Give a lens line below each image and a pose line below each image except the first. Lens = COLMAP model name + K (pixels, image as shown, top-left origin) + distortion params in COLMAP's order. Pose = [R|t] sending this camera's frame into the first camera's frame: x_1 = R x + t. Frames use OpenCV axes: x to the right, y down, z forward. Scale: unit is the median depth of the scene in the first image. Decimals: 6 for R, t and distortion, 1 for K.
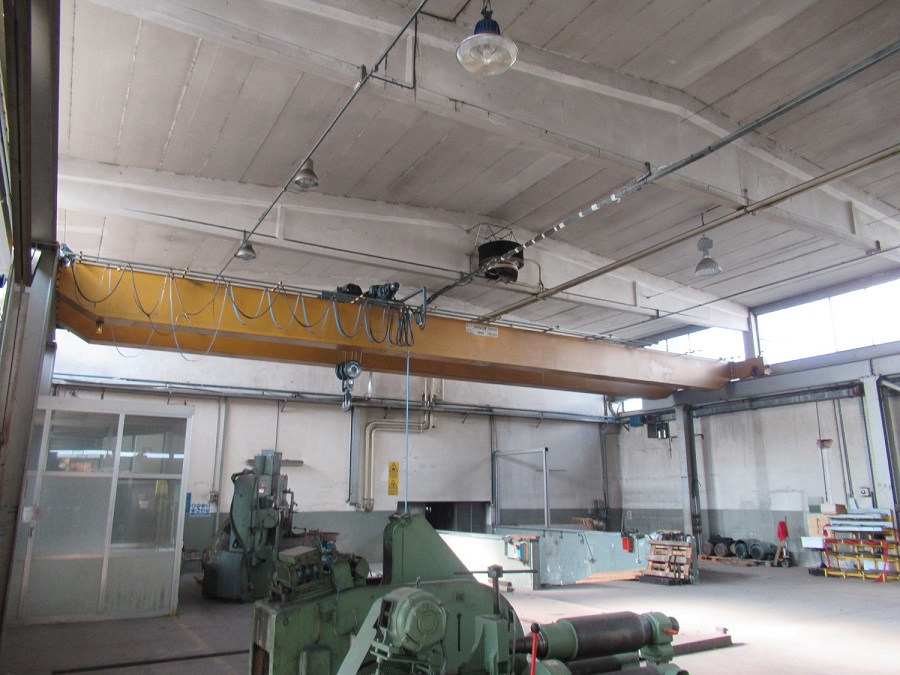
lens RADIAL K [[673.6, 0, 451.1], [0, 673.6, 334.6], [0, 0, 1]] dist [-0.000488, 0.003839]
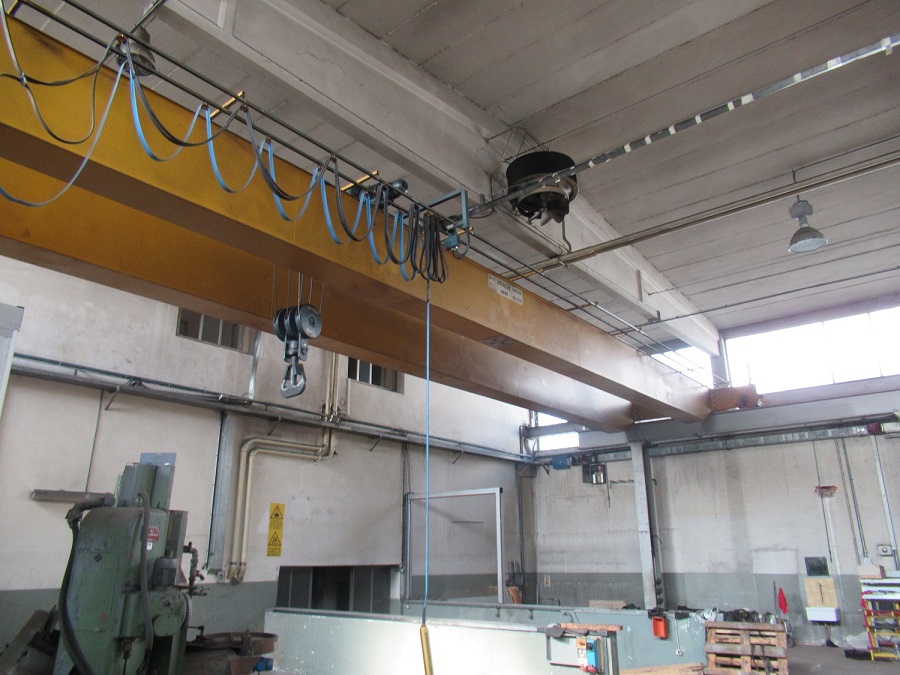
lens RADIAL K [[673.6, 0, 451.5], [0, 673.6, 338.0], [0, 0, 1]] dist [-0.000488, 0.003839]
pose [[0.935785, 0.105473, 0.336424, -0.166756], [-0.078495, 0.992581, -0.092848, 0.080373], [-0.343722, 0.060479, 0.937122, 0.337038]]
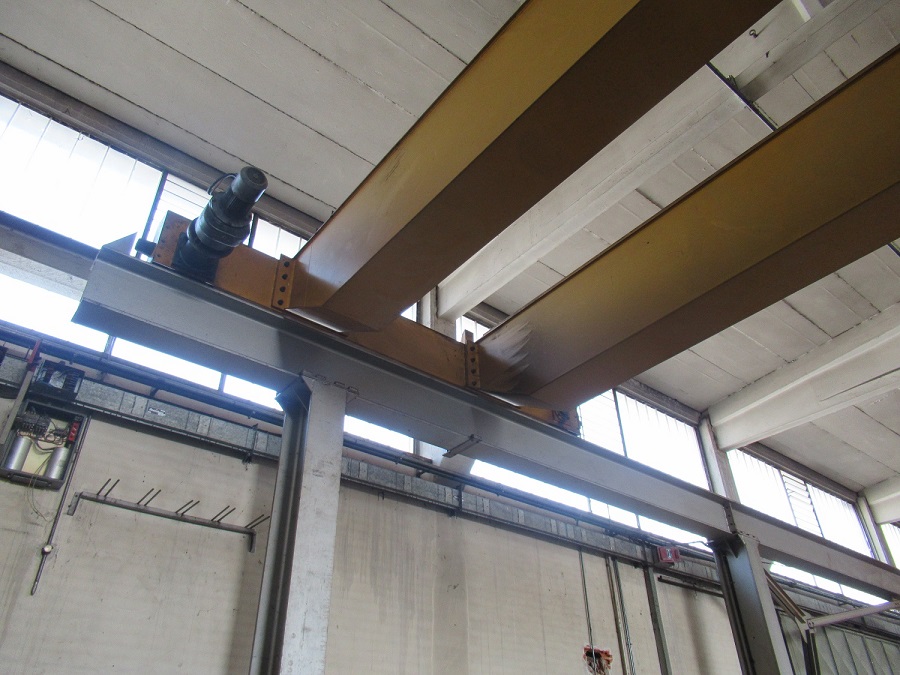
lens RADIAL K [[673.6, 0, 451.1], [0, 673.6, 336.7], [0, 0, 1]] dist [-0.000488, 0.003839]
pose [[-0.150258, 0.575999, 0.803522, 0.138708], [-0.218230, 0.773378, -0.595199, 0.244742], [-0.964260, -0.264786, 0.009493, 1.038958]]
